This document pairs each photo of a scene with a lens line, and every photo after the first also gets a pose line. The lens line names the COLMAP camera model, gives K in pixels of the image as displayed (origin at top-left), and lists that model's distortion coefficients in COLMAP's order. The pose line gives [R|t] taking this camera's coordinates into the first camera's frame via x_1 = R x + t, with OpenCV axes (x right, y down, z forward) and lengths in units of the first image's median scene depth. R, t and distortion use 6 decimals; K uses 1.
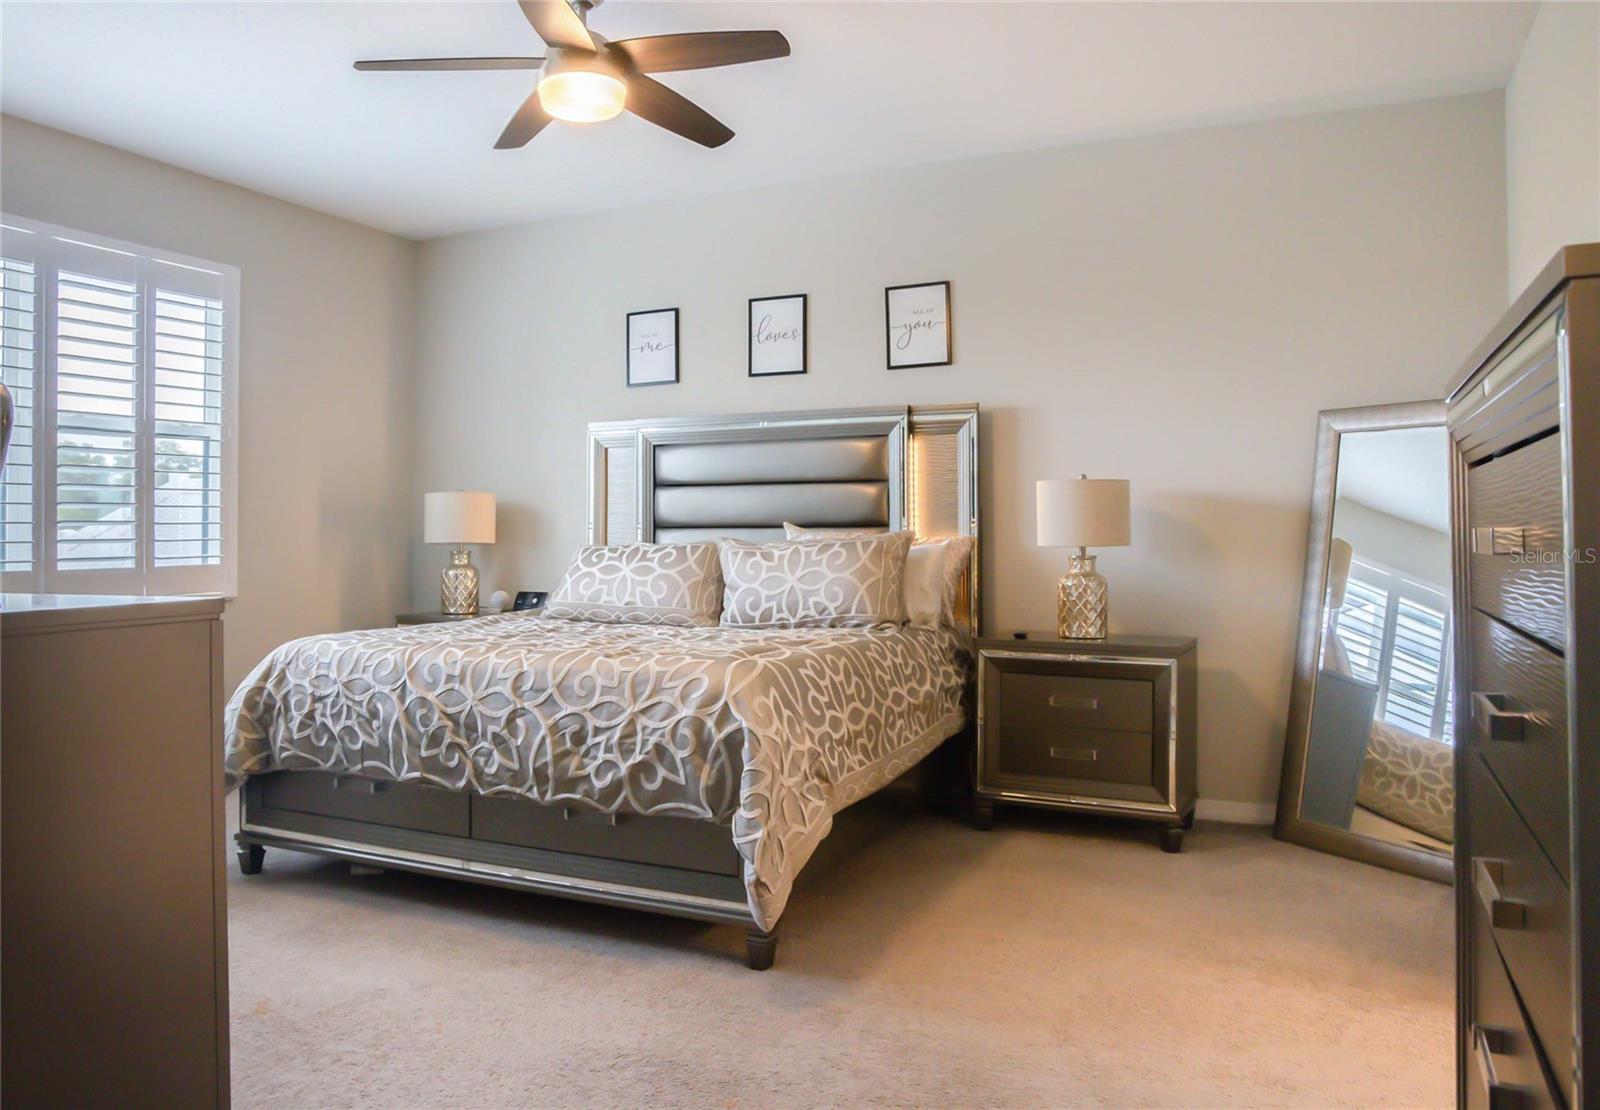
lens RADIAL K [[1142.2, 0, 795.7], [0, 1142.2, 545.3], [0, 0, 1]] dist [-0.084647, 0.008501]
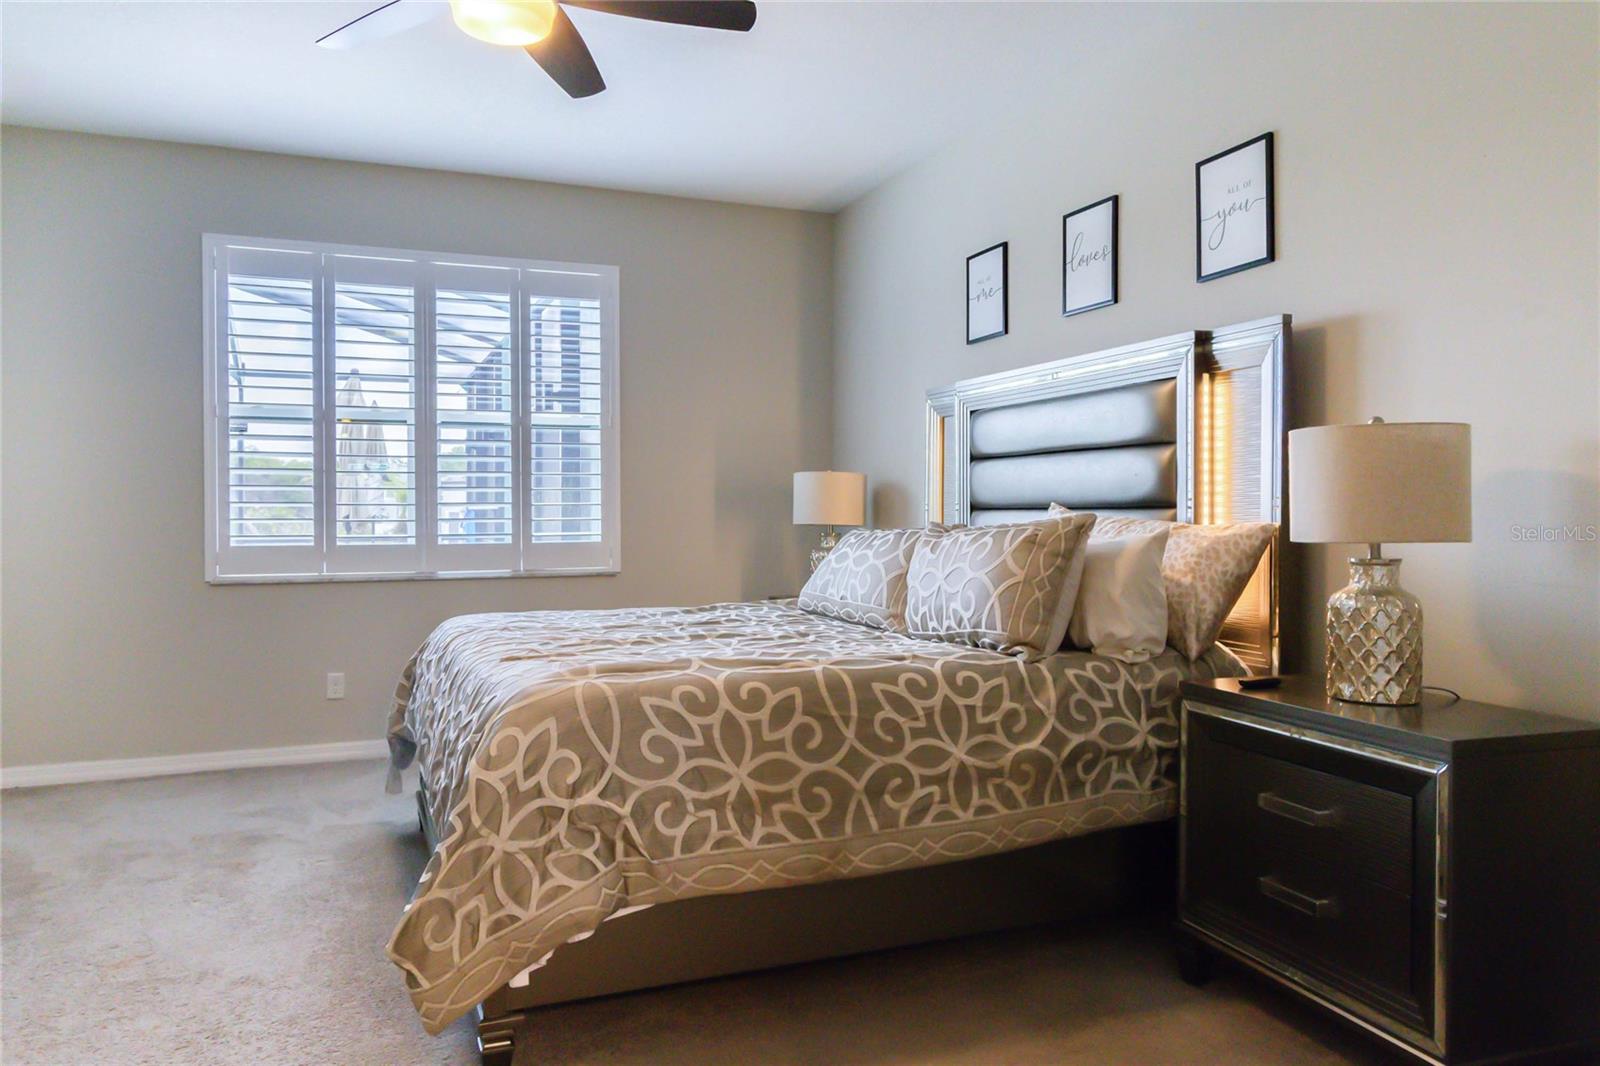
lens RADIAL K [[1114.8, 0, 795.2], [0, 1114.8, 526.8], [0, 0, 1]] dist [0.009742, -0.001969]
pose [[0.732332, 0.010987, -0.680860, 0.441585], [-0.008460, 0.999939, 0.007036, -0.008739], [0.680896, 0.000607, 0.732380, 0.398143]]
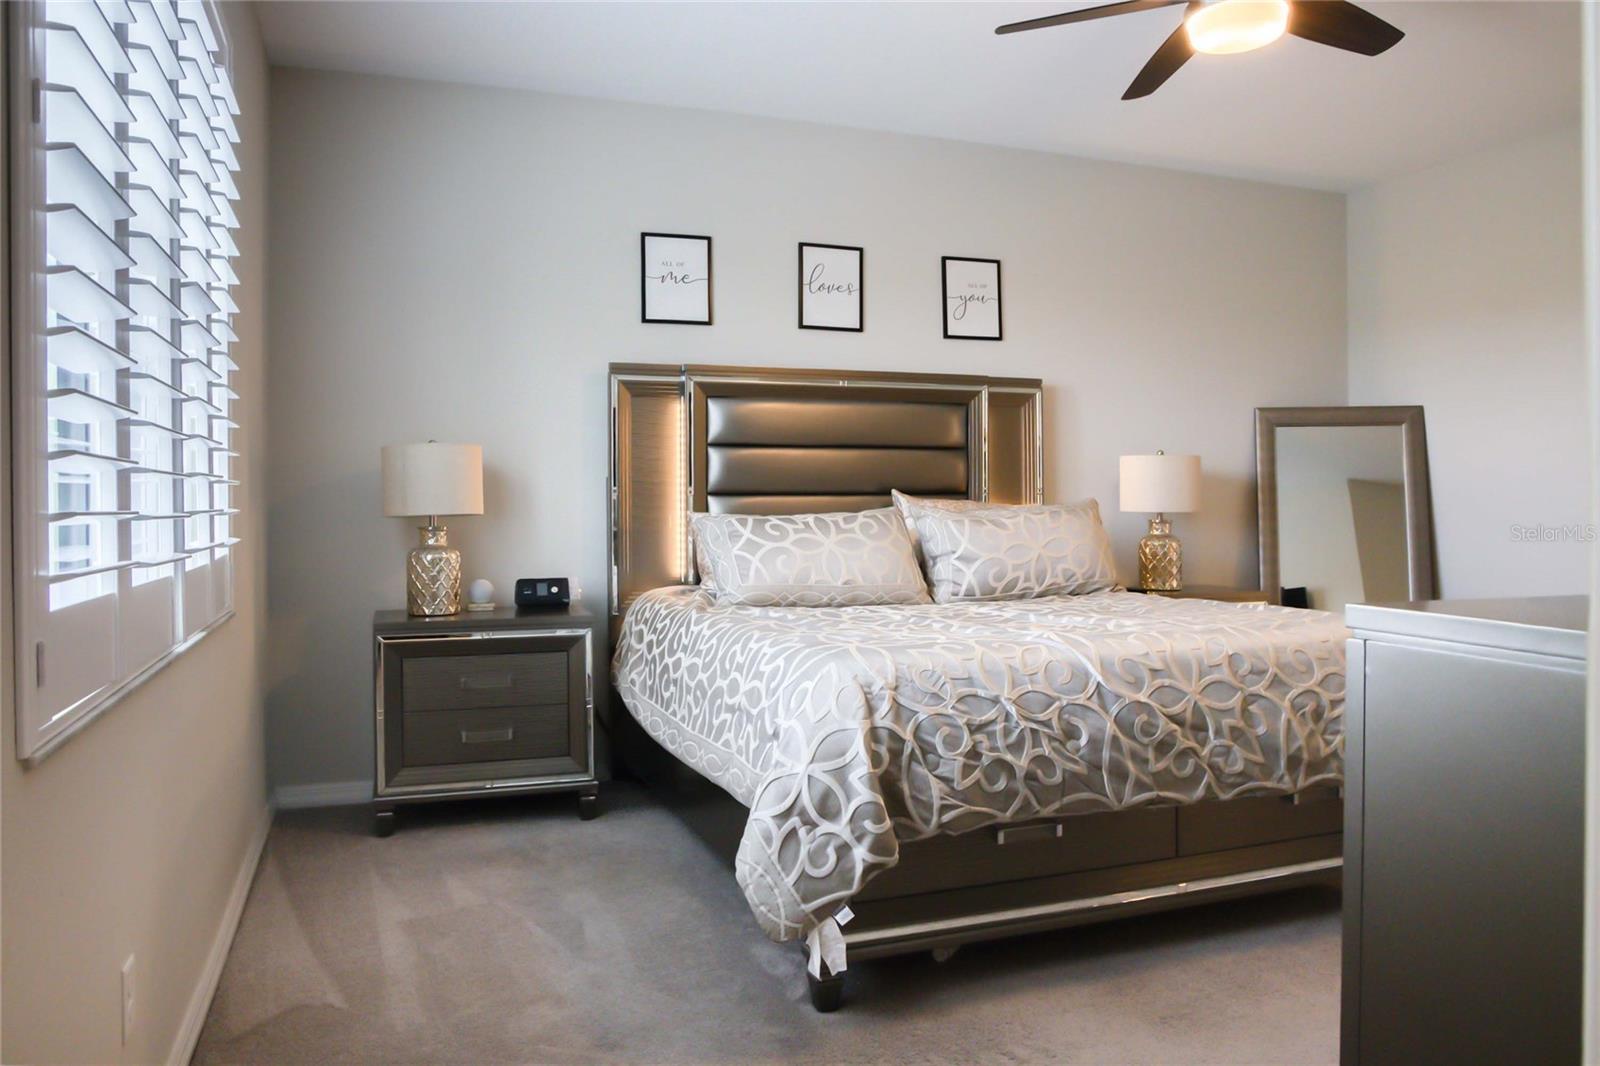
lens RADIAL K [[1114.8, 0, 815.3], [0, 1114.8, 515.7], [0, 0, 1]] dist [0.009742, -0.001969]
pose [[0.689166, -0.011172, 0.724517, -0.860753], [0.006724, 0.999937, 0.009022, -0.008324], [-0.724572, -0.001346, 0.689198, 0.481311]]
